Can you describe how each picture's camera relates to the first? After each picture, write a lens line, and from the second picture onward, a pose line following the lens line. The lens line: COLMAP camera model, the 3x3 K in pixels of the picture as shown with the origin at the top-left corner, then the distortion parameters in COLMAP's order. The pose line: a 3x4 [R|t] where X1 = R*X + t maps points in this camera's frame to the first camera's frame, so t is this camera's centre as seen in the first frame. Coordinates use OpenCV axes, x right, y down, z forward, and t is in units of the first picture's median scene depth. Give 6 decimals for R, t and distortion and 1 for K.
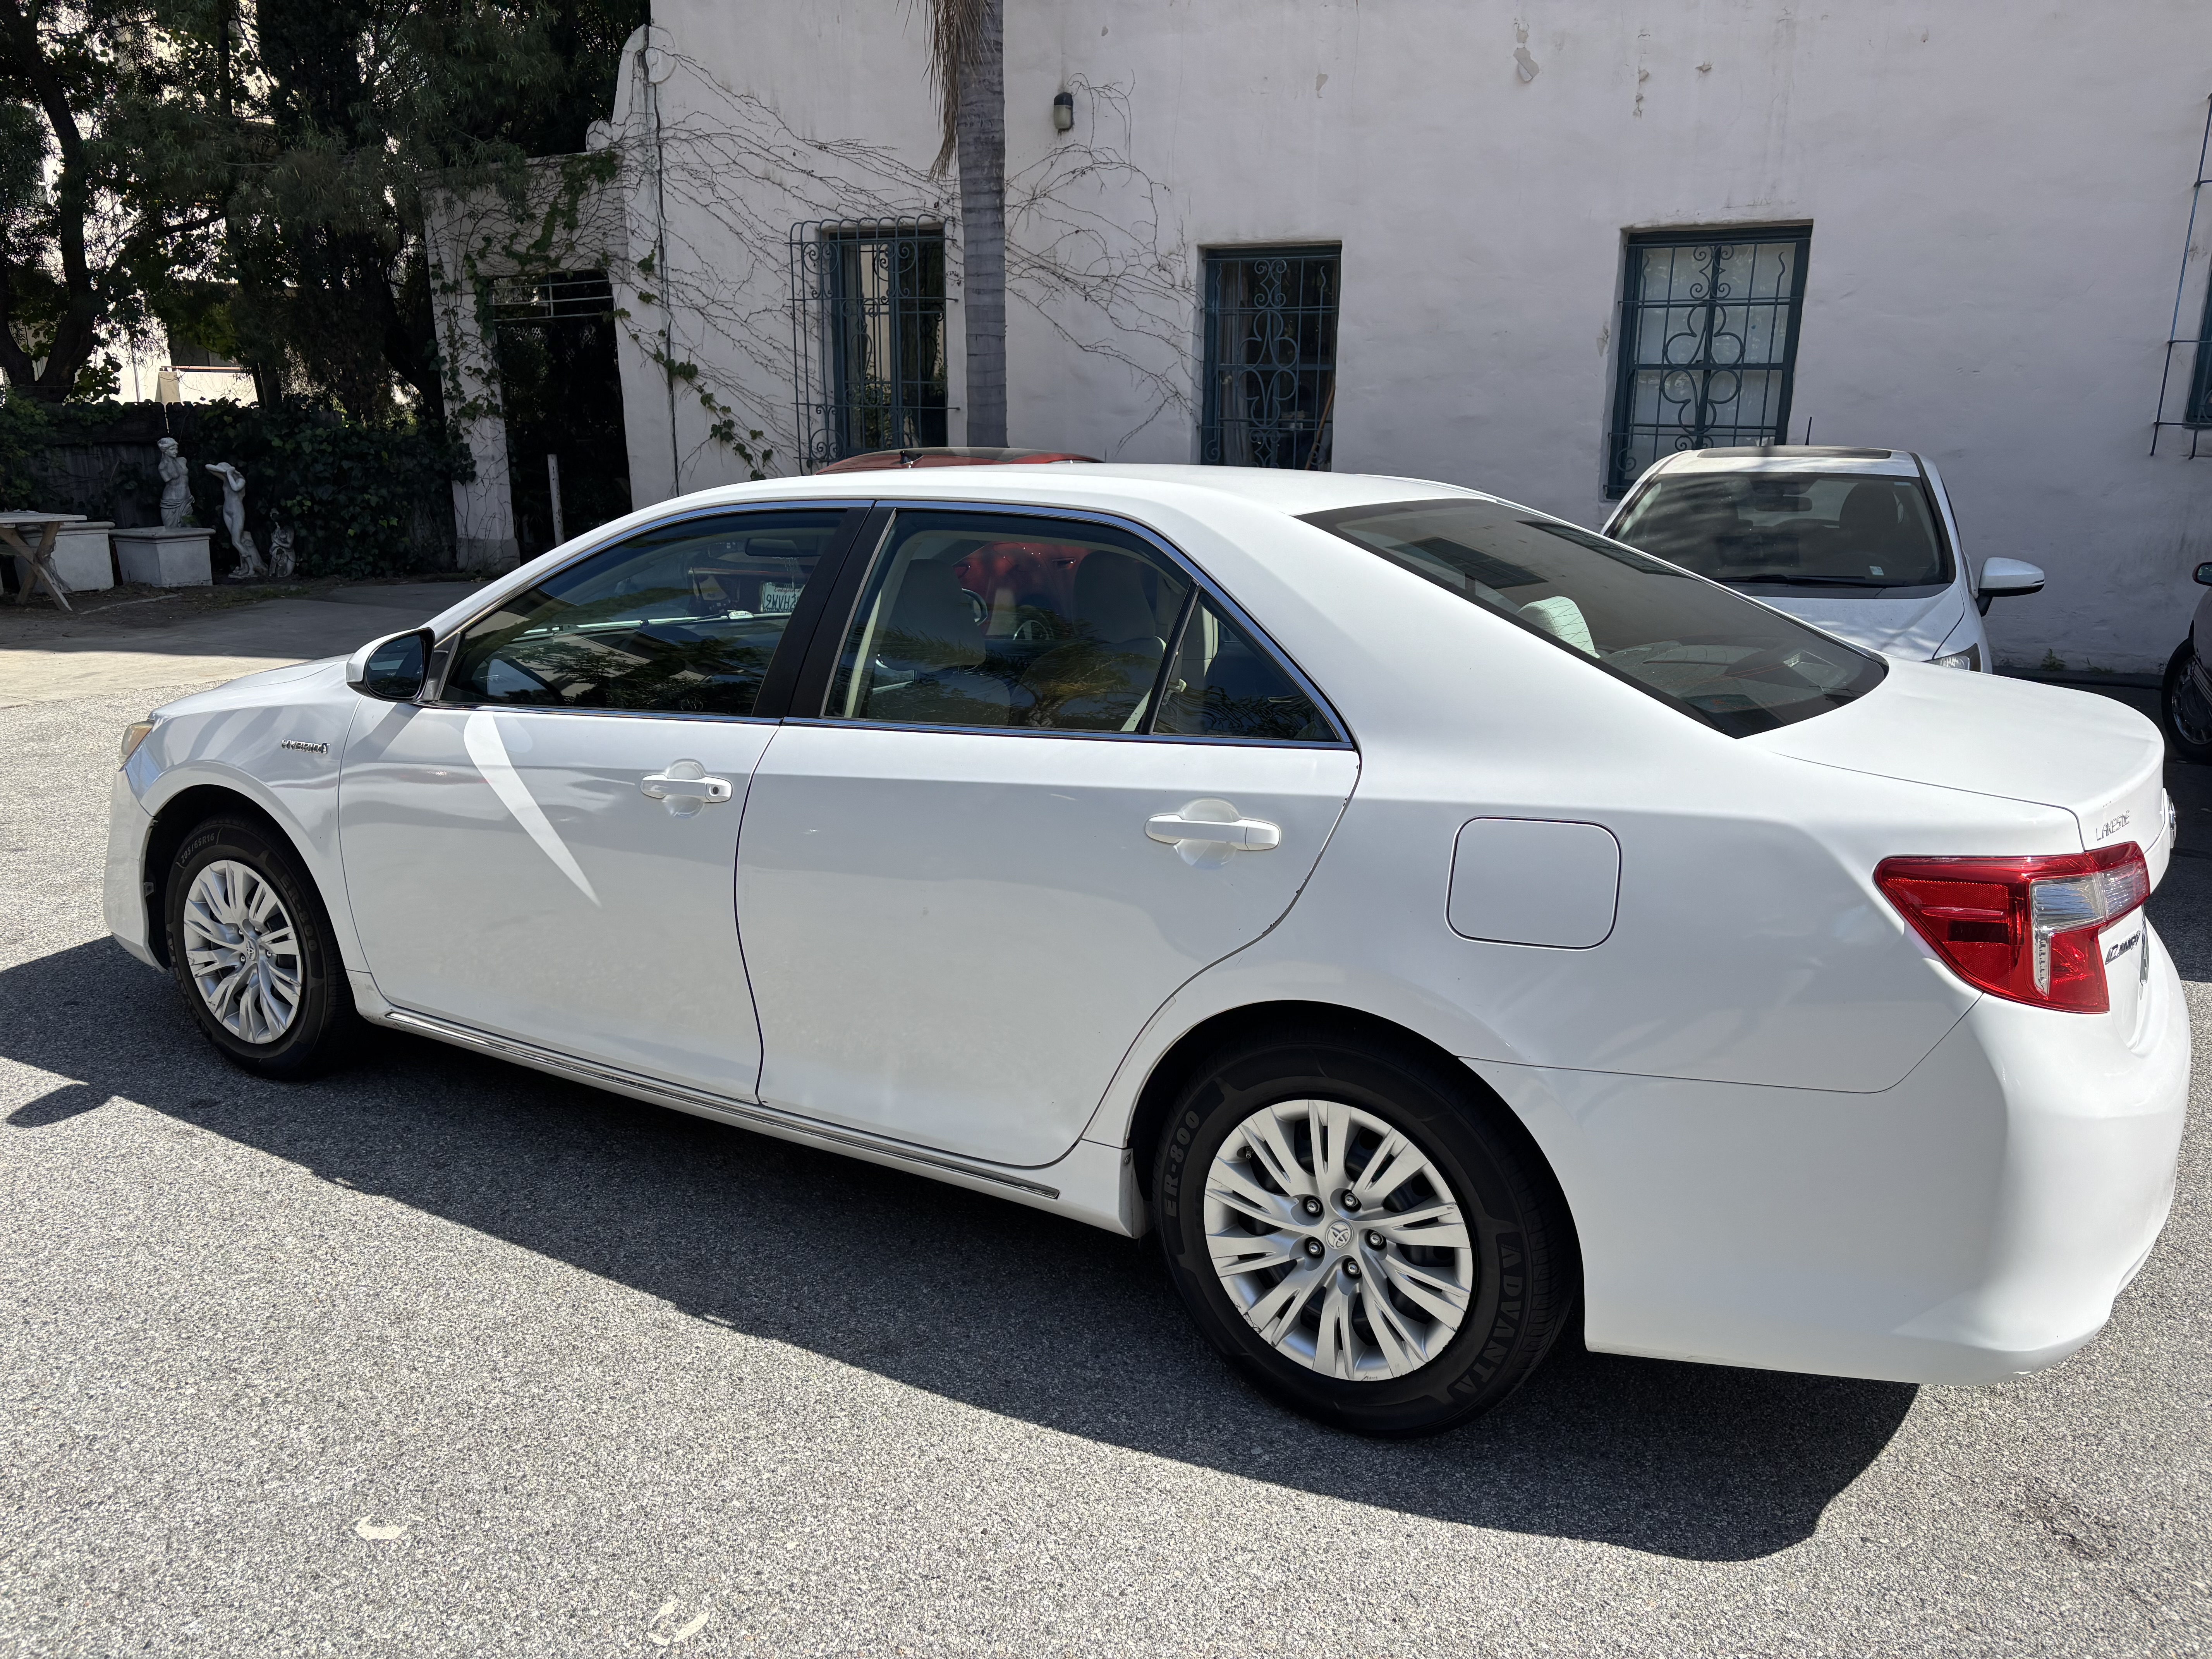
lens RADIAL K [[1667.0, 0, 1133.8], [0, 1667.0, 859.1], [0, 0, 1]] dist [0.023594, -0.015846]
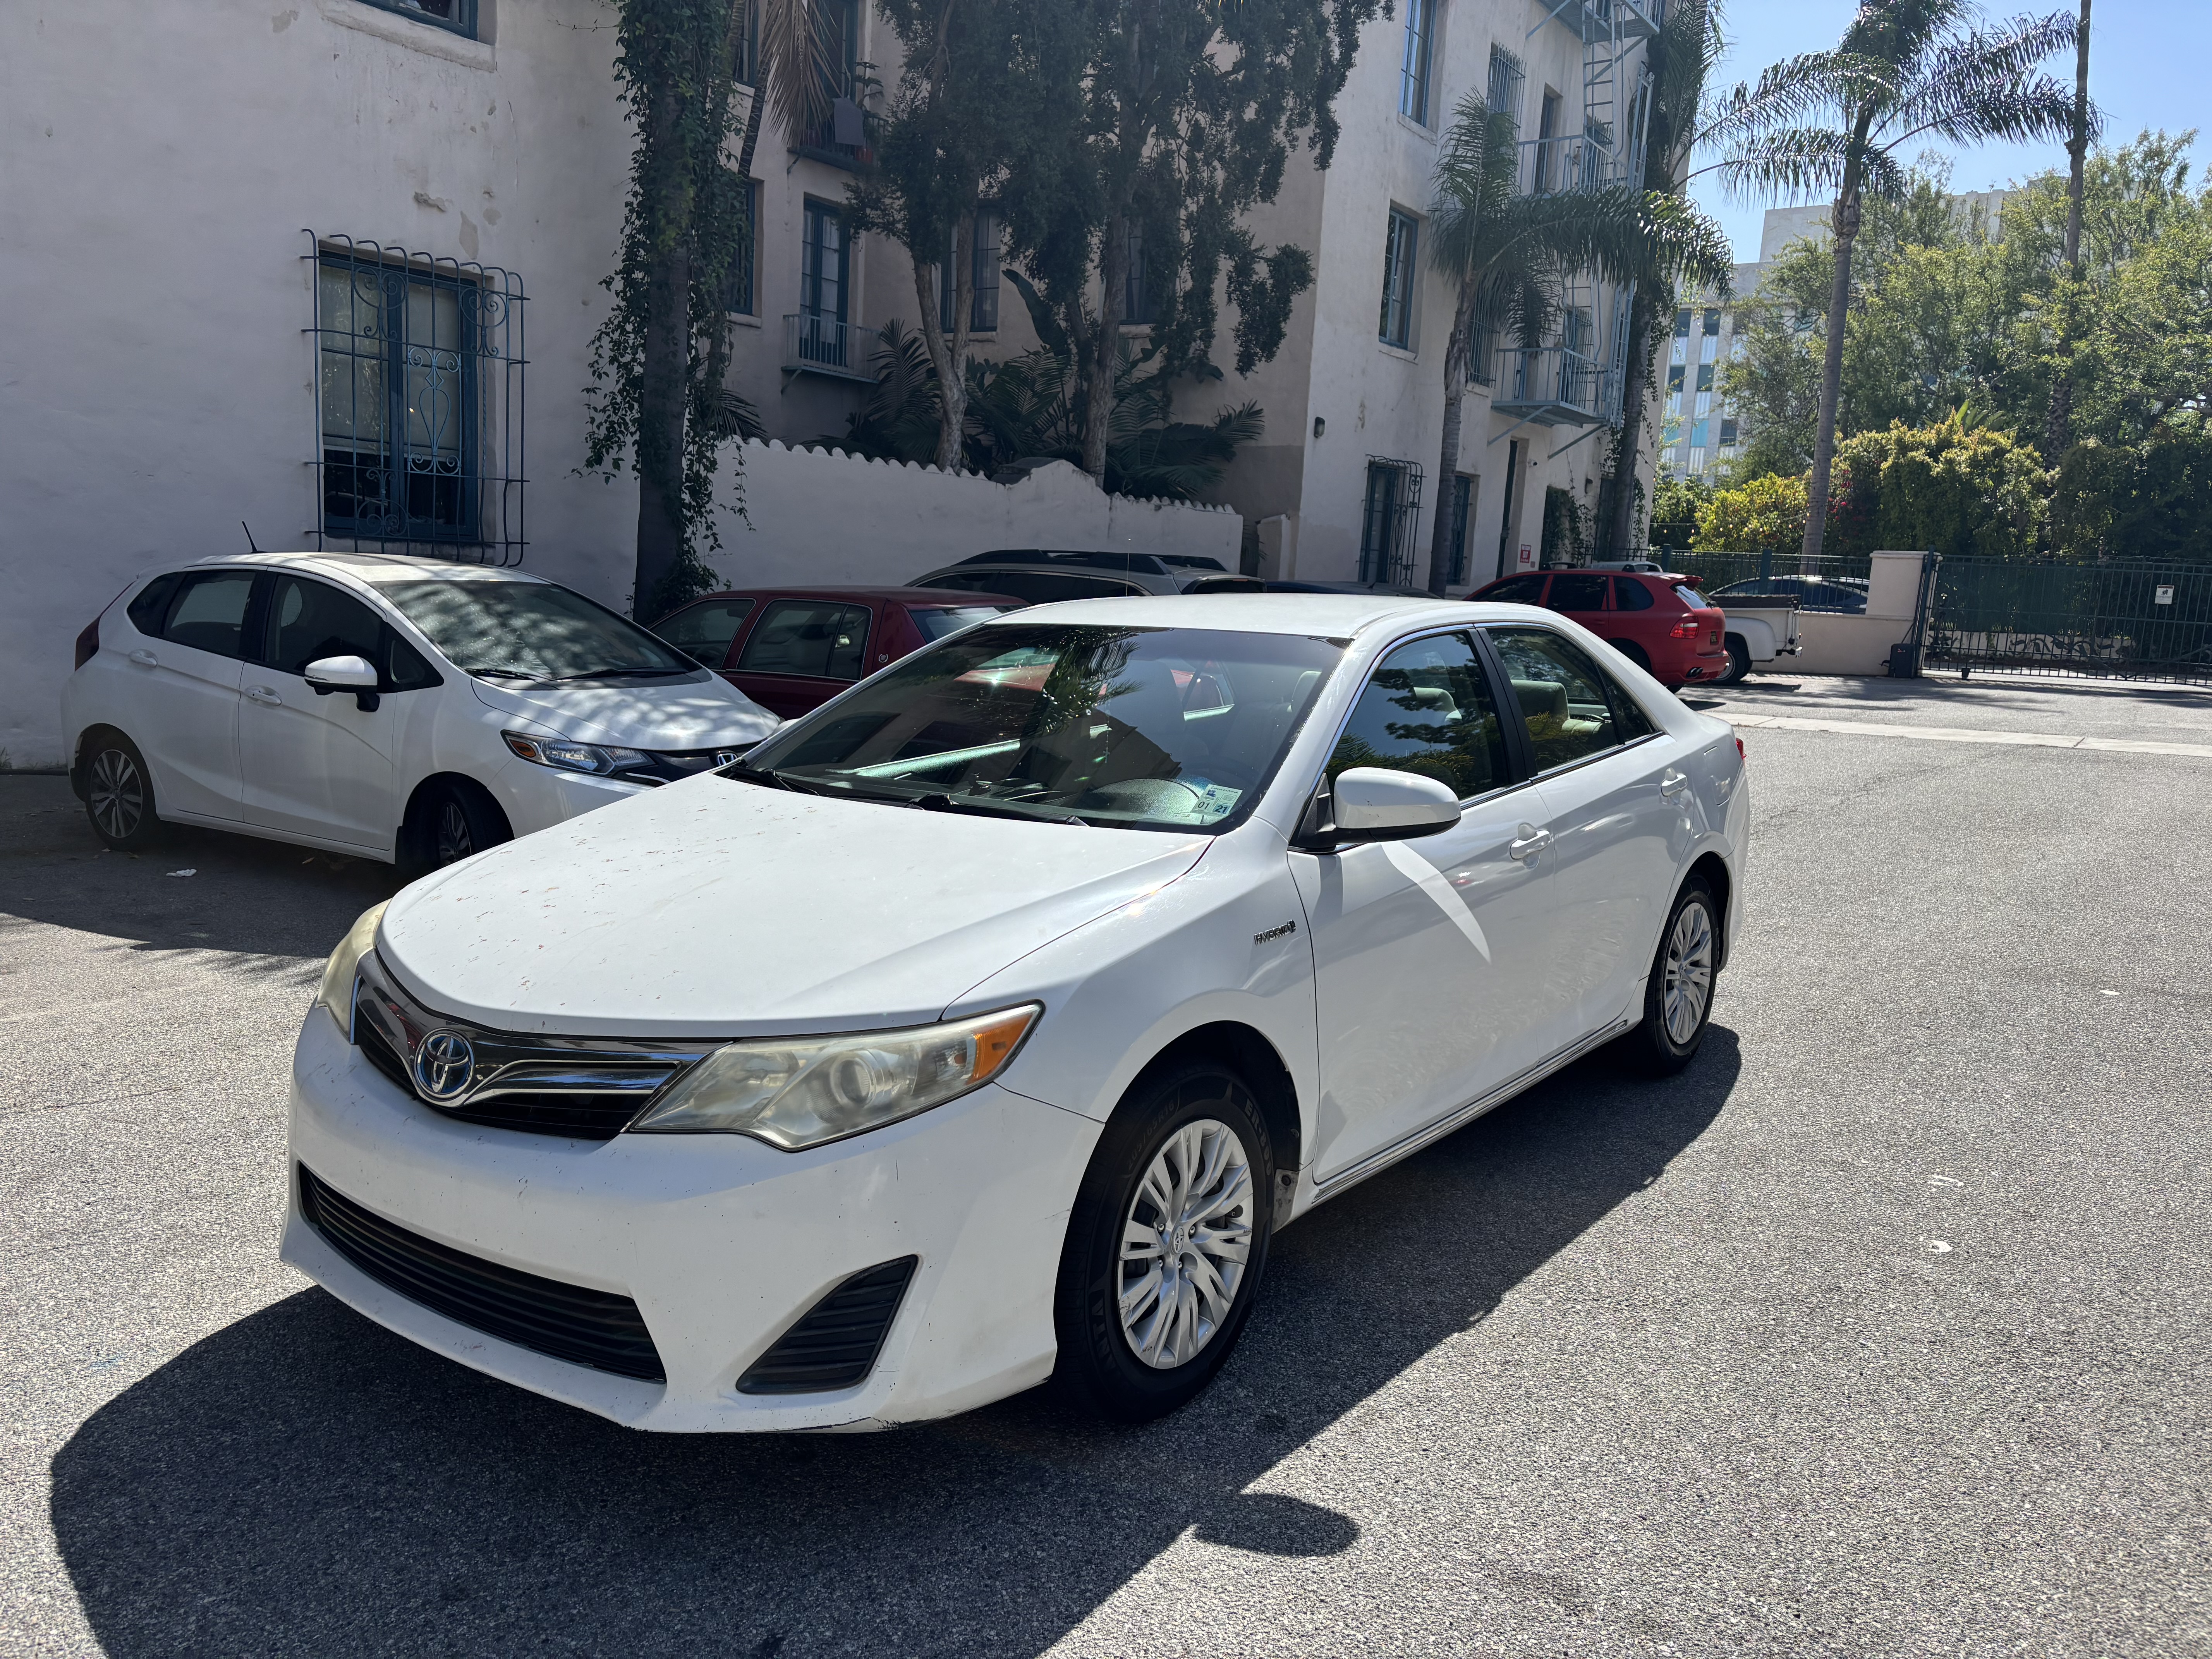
lens RADIAL K [[1667.0, 0, 1133.8], [0, 1667.0, 859.1], [0, 0, 1]] dist [0.023594, -0.015846]
pose [[0.081369, -0.168082, 0.982409, -0.455311], [0.216838, 0.965053, 0.147153, -0.083313], [-0.972811, 0.201050, 0.114971, 0.331411]]
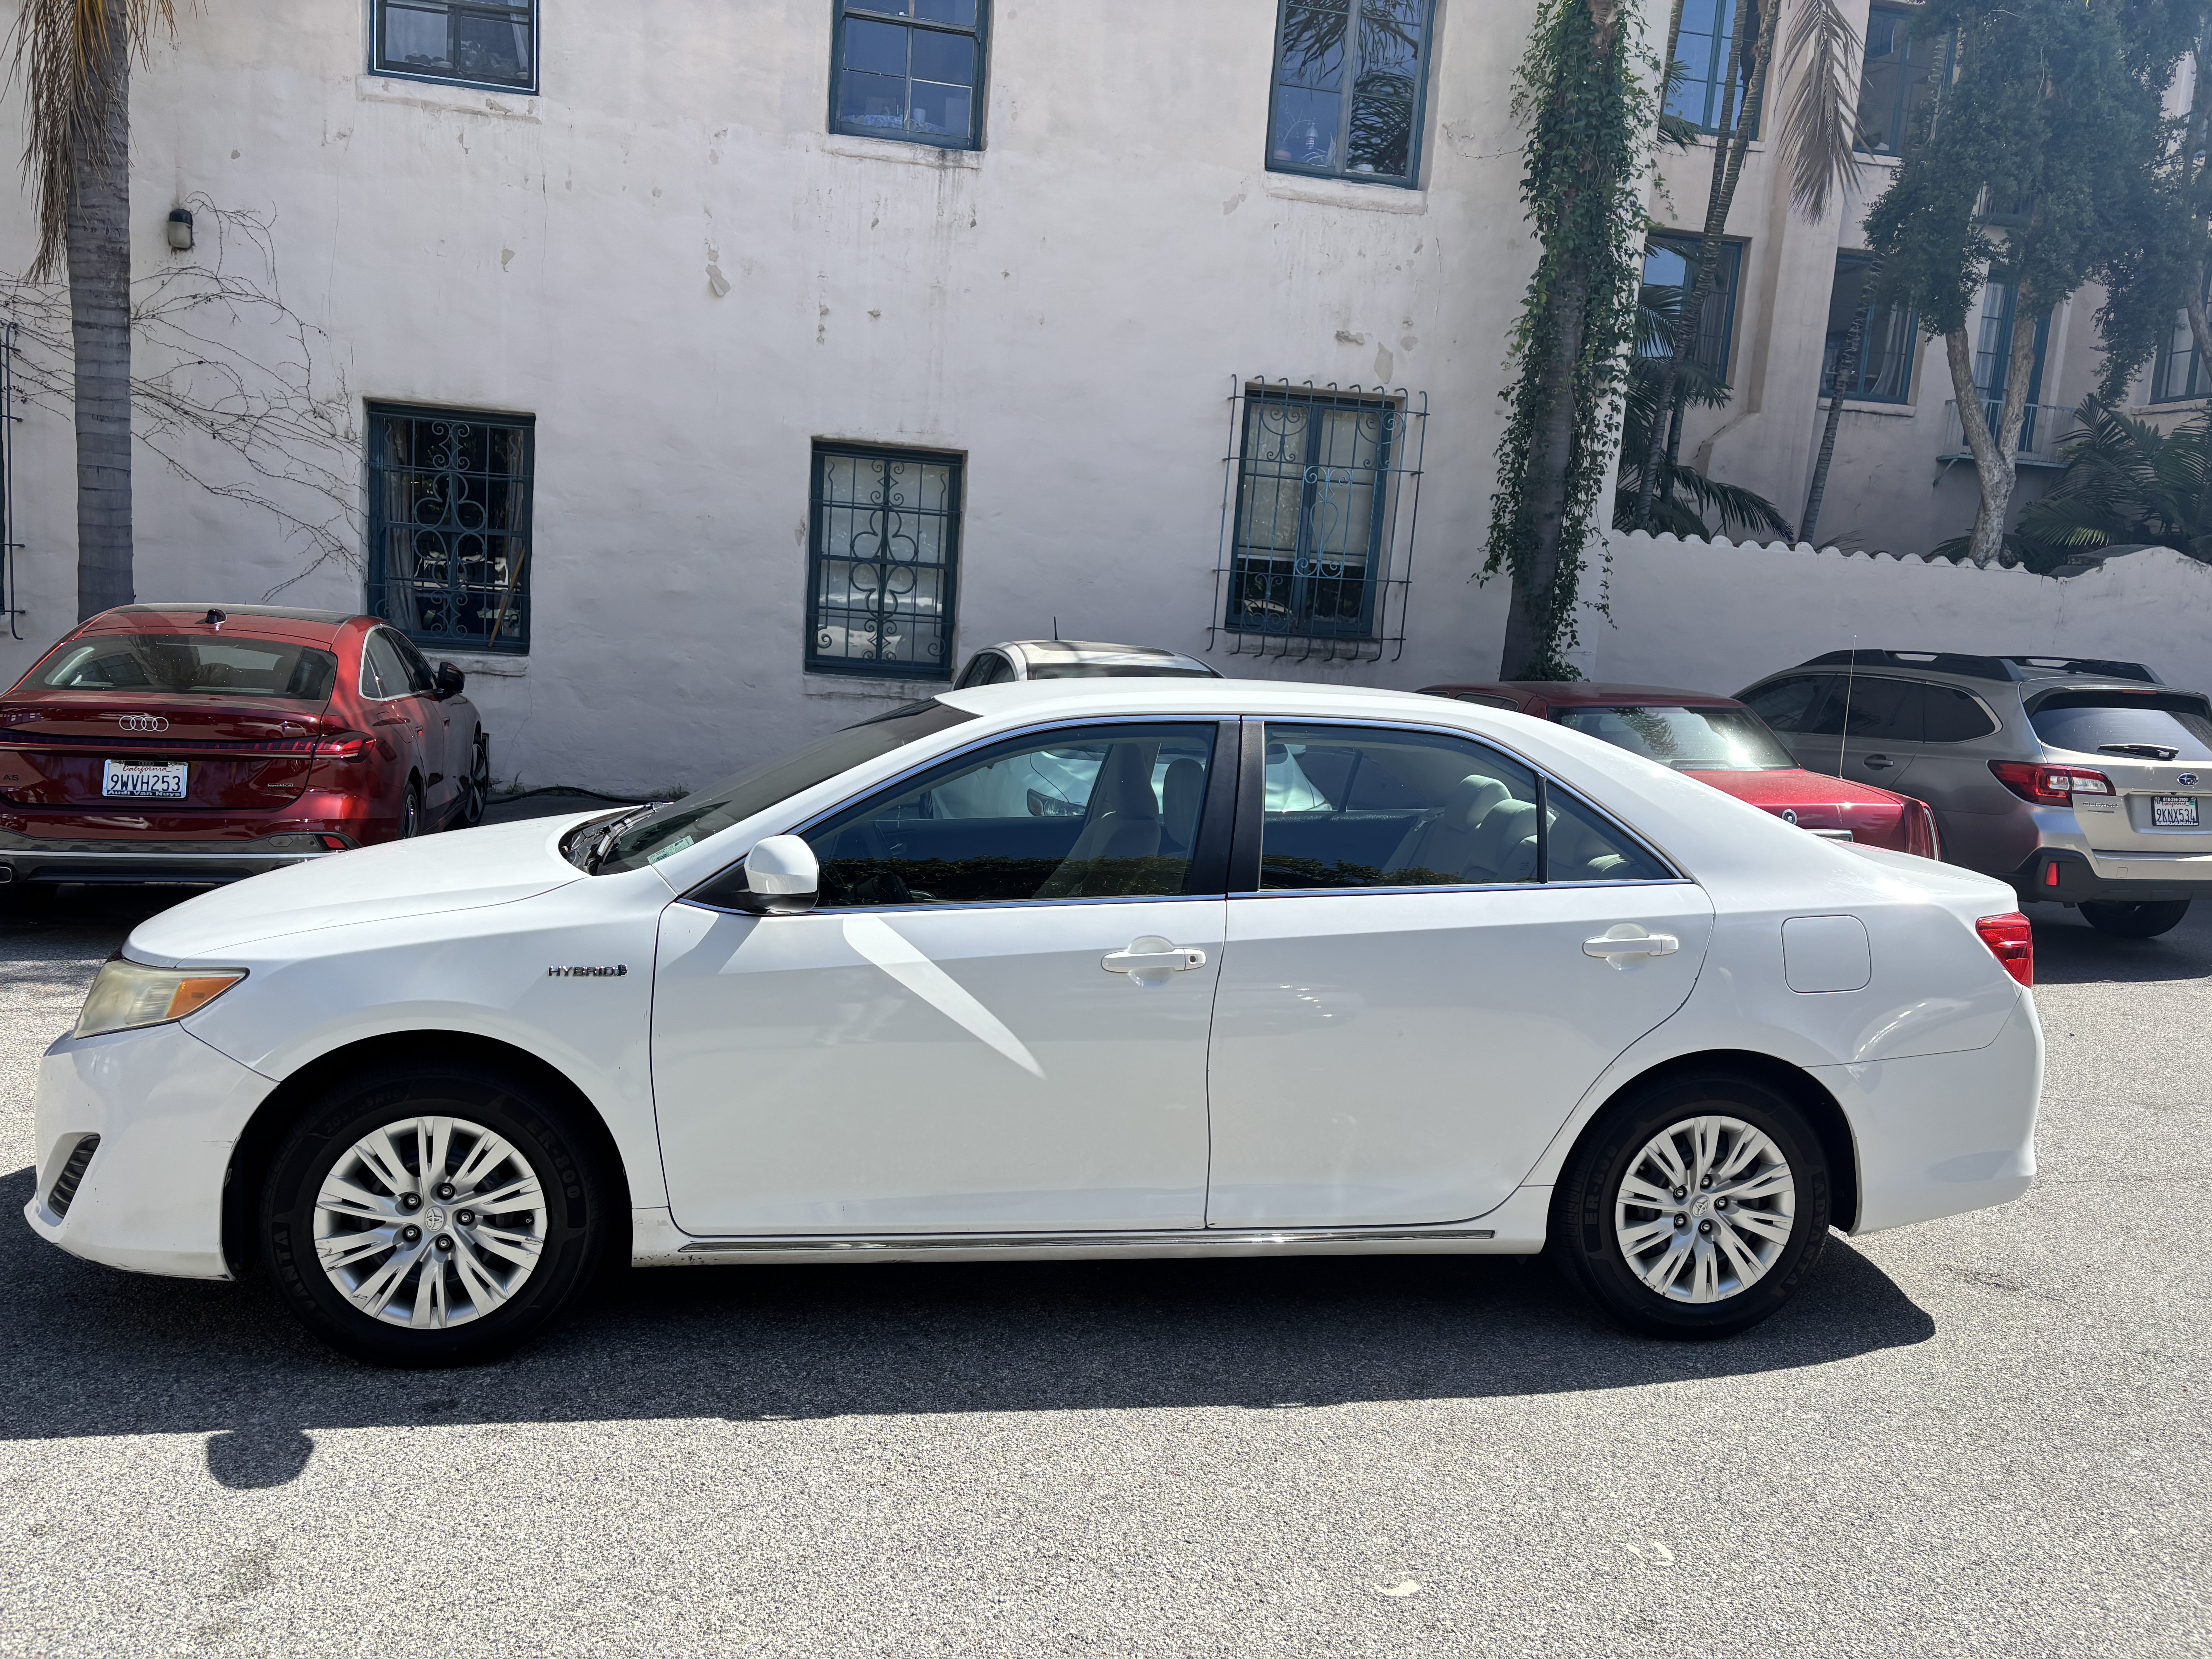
lens RADIAL K [[1667.0, 0, 1133.8], [0, 1667.0, 859.1], [0, 0, 1]] dist [0.023594, -0.015846]
pose [[0.756765, -0.056704, 0.651223, -0.294362], [0.114001, 0.992412, -0.046064, -0.017458], [-0.643670, 0.109100, 0.757487, 0.037557]]
